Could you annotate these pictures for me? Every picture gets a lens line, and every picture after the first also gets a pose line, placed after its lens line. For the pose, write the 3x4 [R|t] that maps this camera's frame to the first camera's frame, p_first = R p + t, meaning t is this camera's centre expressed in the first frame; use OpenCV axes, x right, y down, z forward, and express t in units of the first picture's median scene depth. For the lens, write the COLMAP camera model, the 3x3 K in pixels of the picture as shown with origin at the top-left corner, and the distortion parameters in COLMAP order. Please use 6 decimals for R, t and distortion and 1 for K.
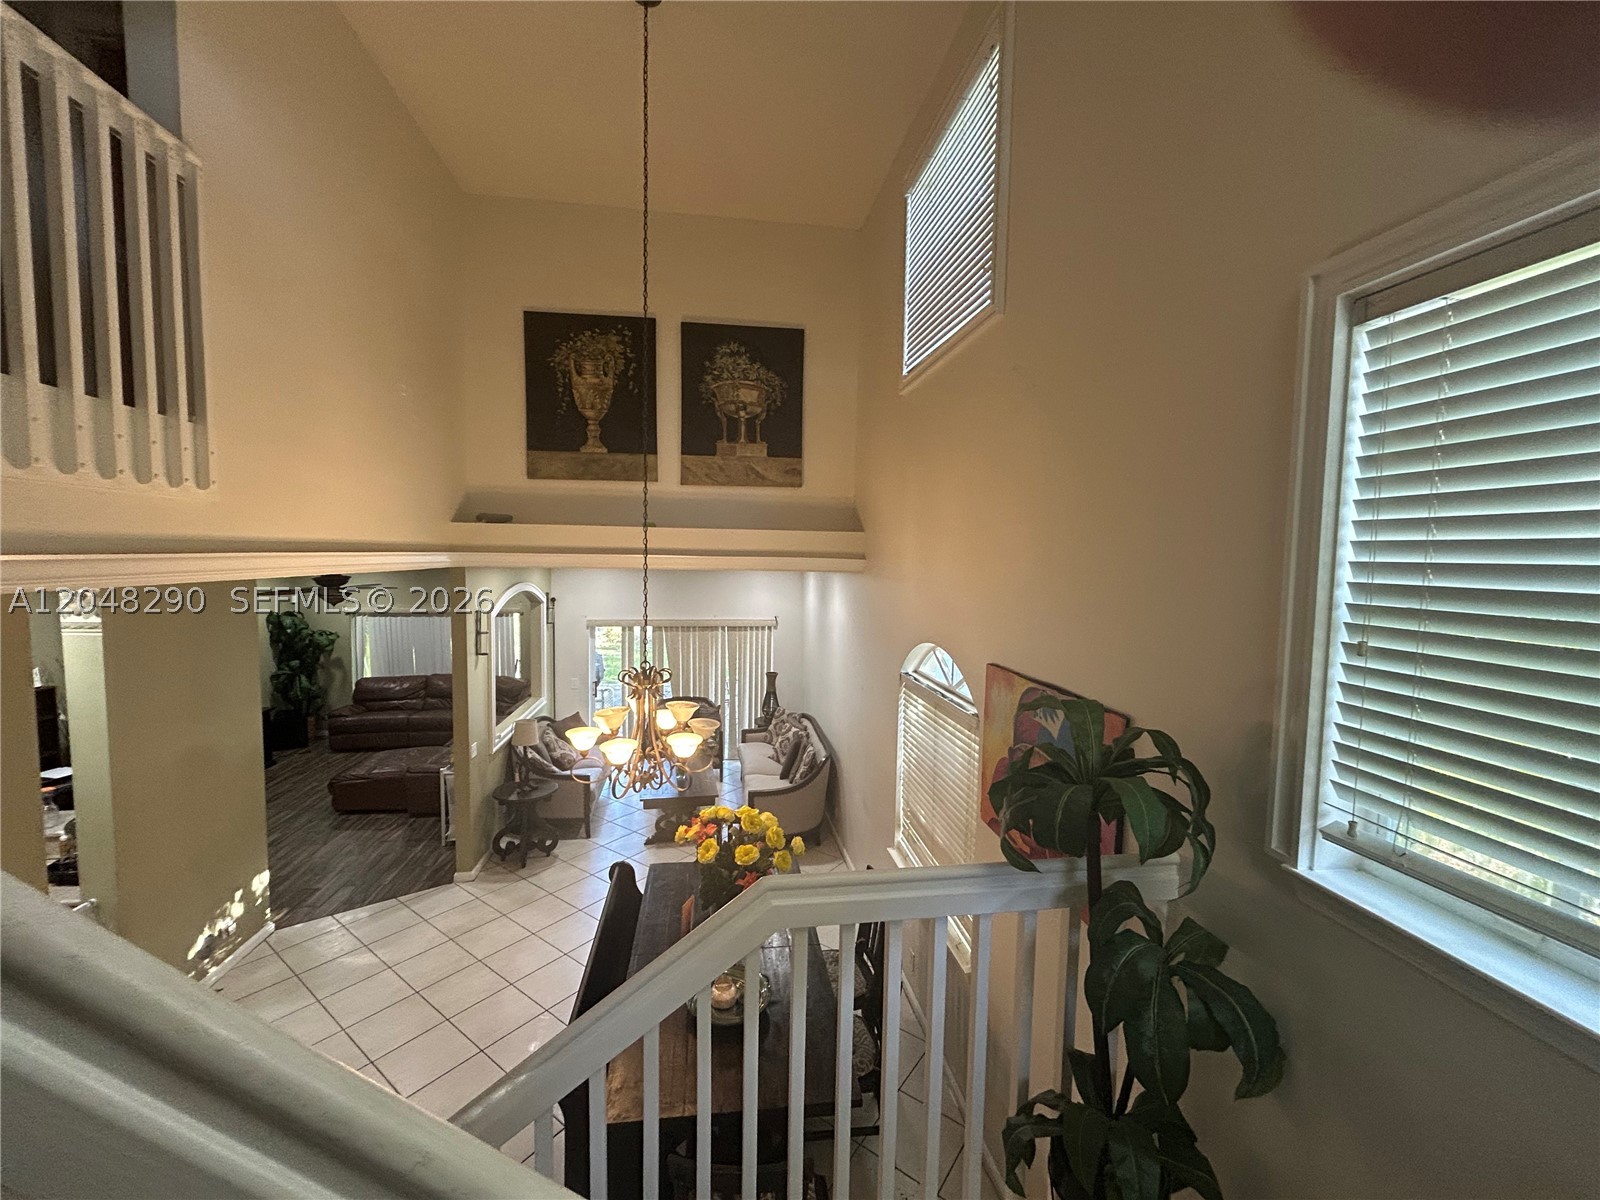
lens RADIAL K [[646.9, 0, 802.7], [0, 646.9, 600.4], [0, 0, 1]] dist [-0.001952, -0.000392]
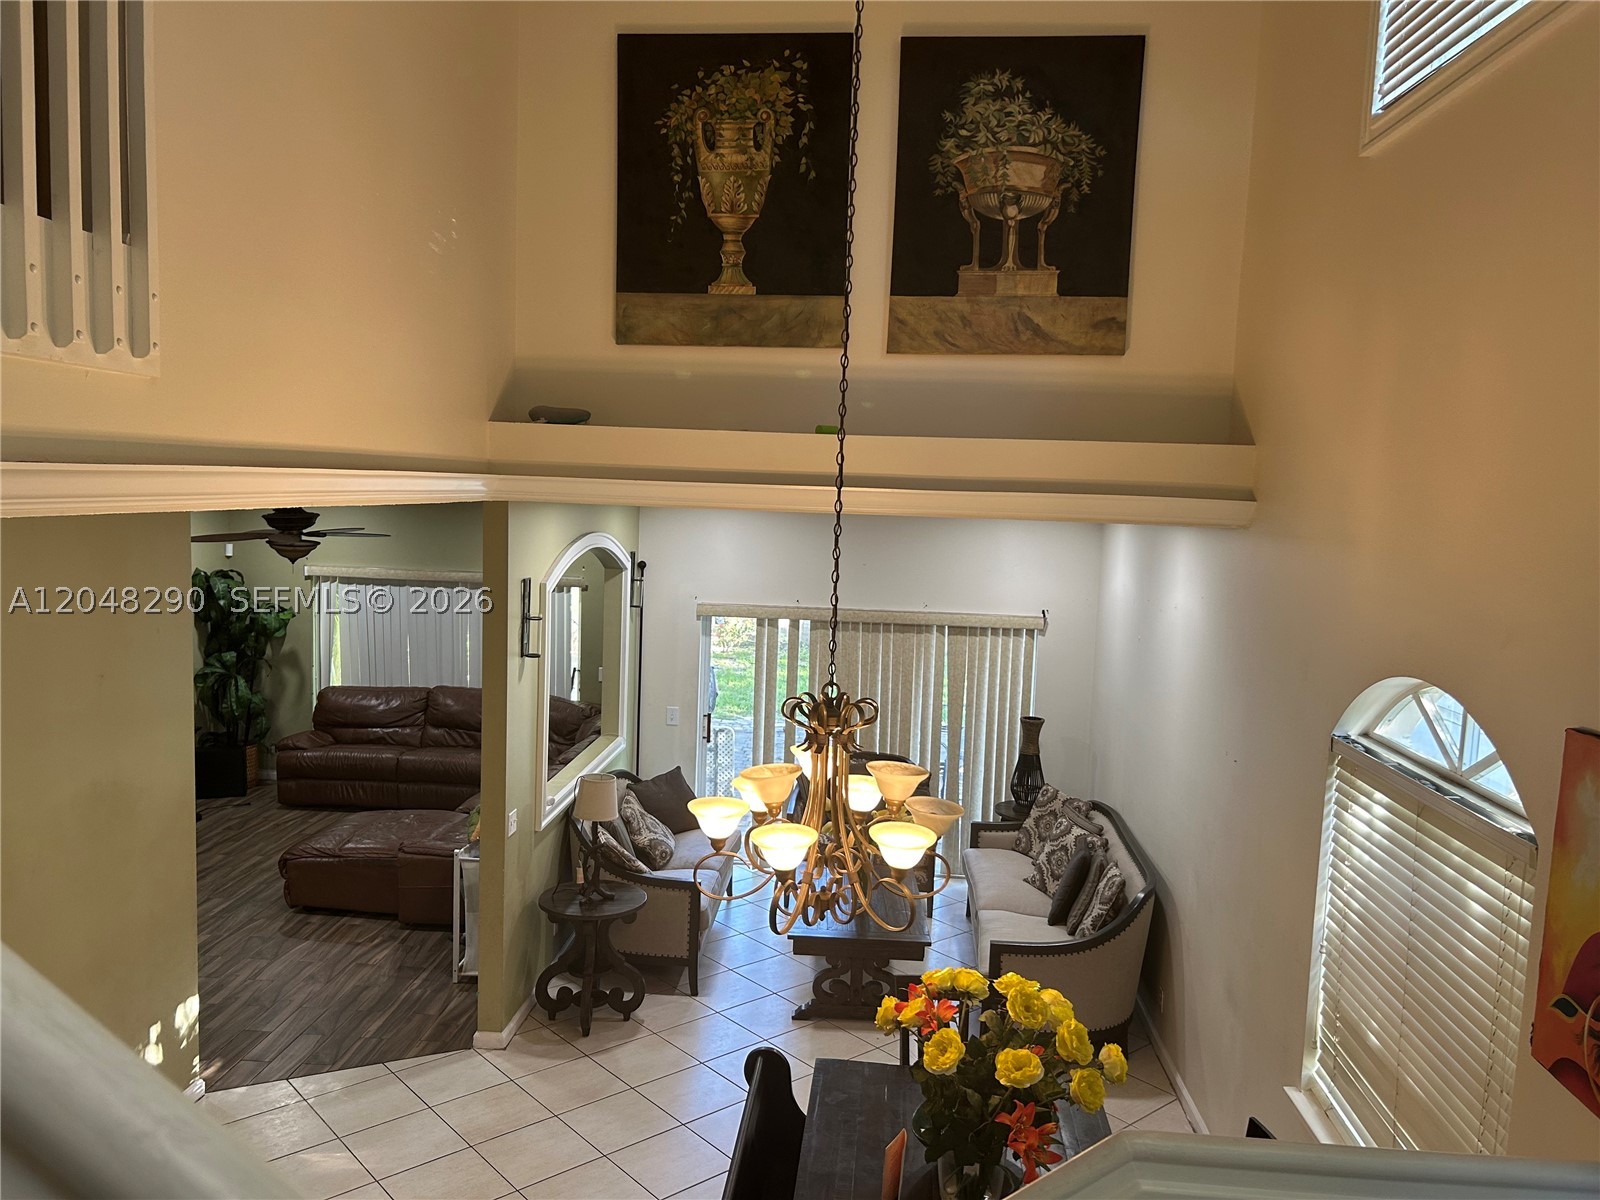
lens RADIAL K [[1212.0, 0, 790.0], [0, 1212.0, 615.8], [0, 0, 1]] dist [0.042231, -0.037387]
pose [[0.973792, 0.040825, -0.223748, -0.036145], [-0.033836, 0.998815, 0.034981, 0.002902], [0.224910, -0.026493, 0.974019, 0.011926]]
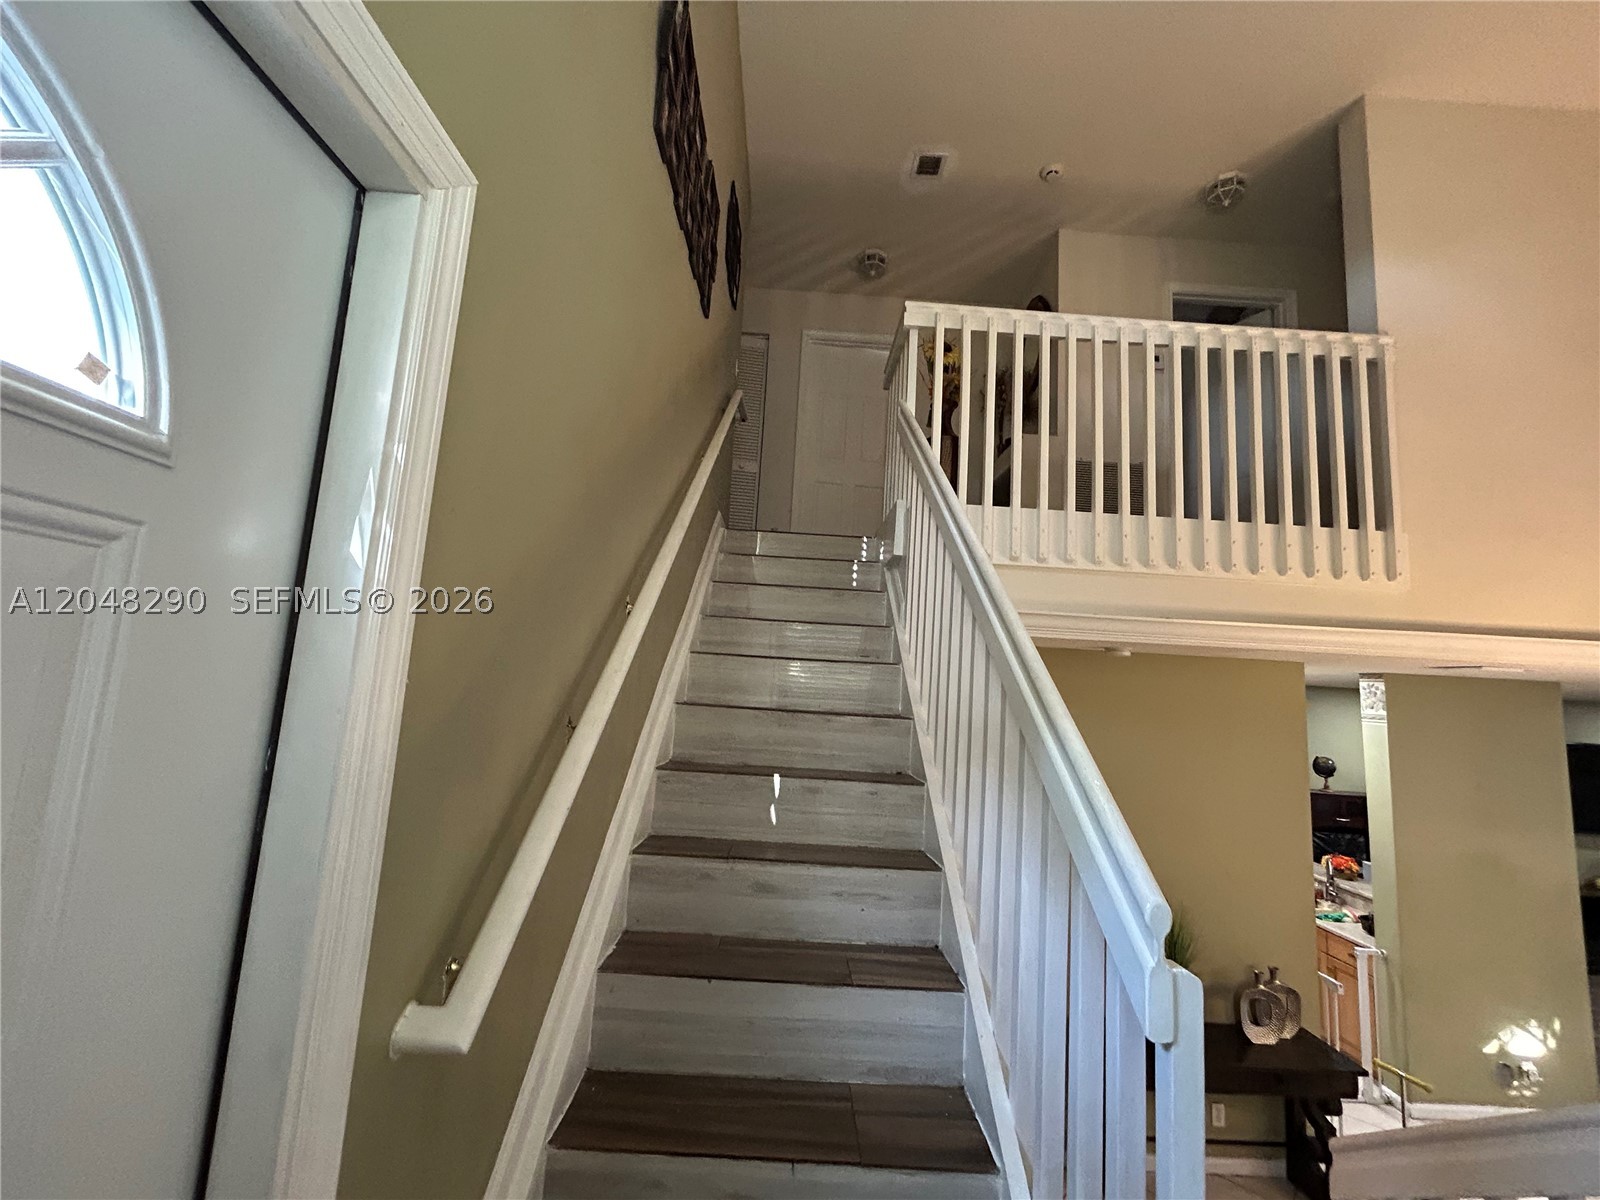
lens RADIAL K [[646.9, 0, 799.2], [0, 646.9, 601.7], [0, 0, 1]] dist [-0.001952, -0.000392]
pose [[-0.134113, -0.149930, -0.979558, 0.199166], [-0.131496, 0.982440, -0.132367, 0.082187], [0.982203, 0.111056, -0.151473, 0.028972]]
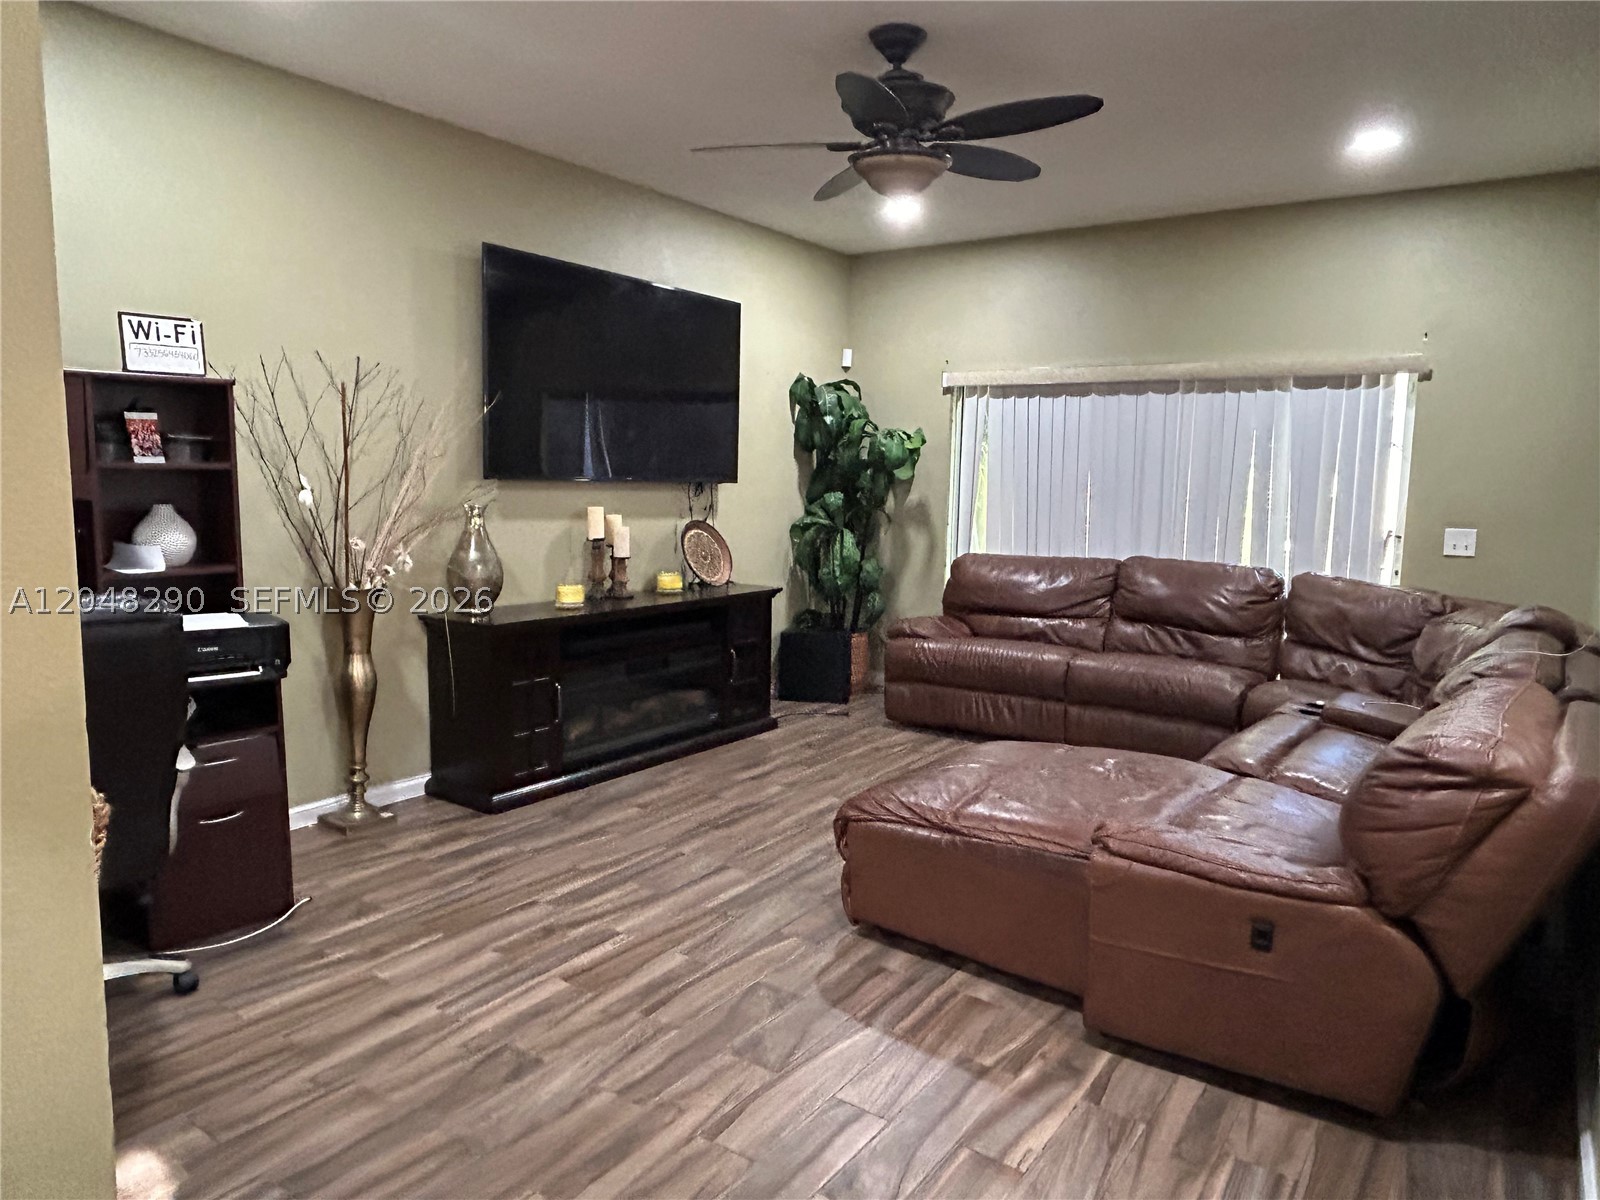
lens RADIAL K [[1056.1, 0, 811.6], [0, 1056.1, 602.6], [0, 0, 1]] dist [-0.024655, -0.000979]
pose [[0.727094, 0.086579, -0.681057, -0.534438], [-0.059798, 0.996233, 0.062805, 0.198713], [0.683929, -0.004939, 0.729532, 0.803340]]
